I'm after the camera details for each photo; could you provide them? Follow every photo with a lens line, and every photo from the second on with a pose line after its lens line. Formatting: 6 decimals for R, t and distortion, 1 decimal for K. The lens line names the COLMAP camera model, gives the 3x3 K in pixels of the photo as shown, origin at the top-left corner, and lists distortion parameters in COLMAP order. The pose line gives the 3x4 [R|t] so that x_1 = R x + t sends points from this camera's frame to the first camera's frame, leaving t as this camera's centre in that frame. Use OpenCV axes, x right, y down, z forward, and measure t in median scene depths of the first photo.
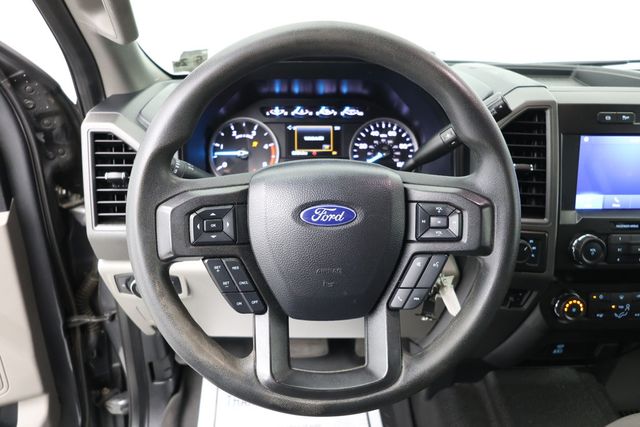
lens RADIAL K [[448.4, 0, 320.0], [0, 448.4, 213.5], [0, 0, 1]] dist [-0.004620, -0.002023]
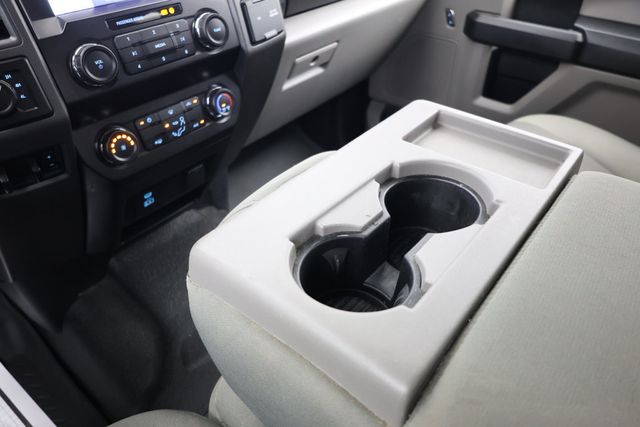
lens RADIAL K [[461.4, 0, 319.8], [0, 461.4, 206.0], [0, 0, 1]] dist [-0.002270, 0.000072]
pose [[0.666891, -0.464391, 0.582749, 0.301519], [0.313765, 0.884346, 0.345664, 0.146299], [-0.675875, -0.047674, 0.735472, 0.176196]]
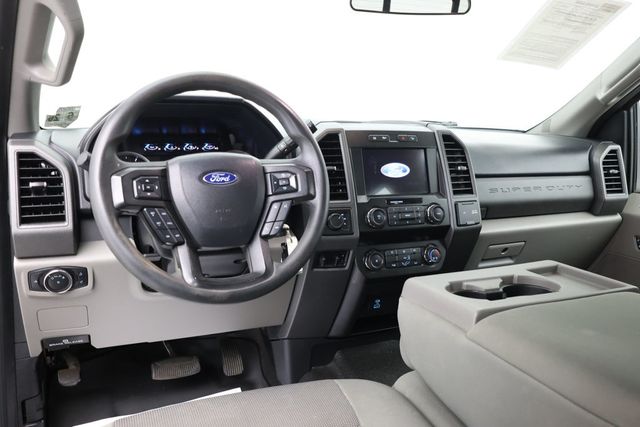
lens RADIAL K [[517.9, 0, 320.0], [0, 517.9, 213.5], [0, 0, 1]] dist [0.011515, 0.000743]
pose [[0.933817, -0.066004, 0.351610, -0.234188], [0.142279, 0.970282, -0.195729, 0.409530], [-0.328242, 0.232802, 0.915457, -0.625299]]
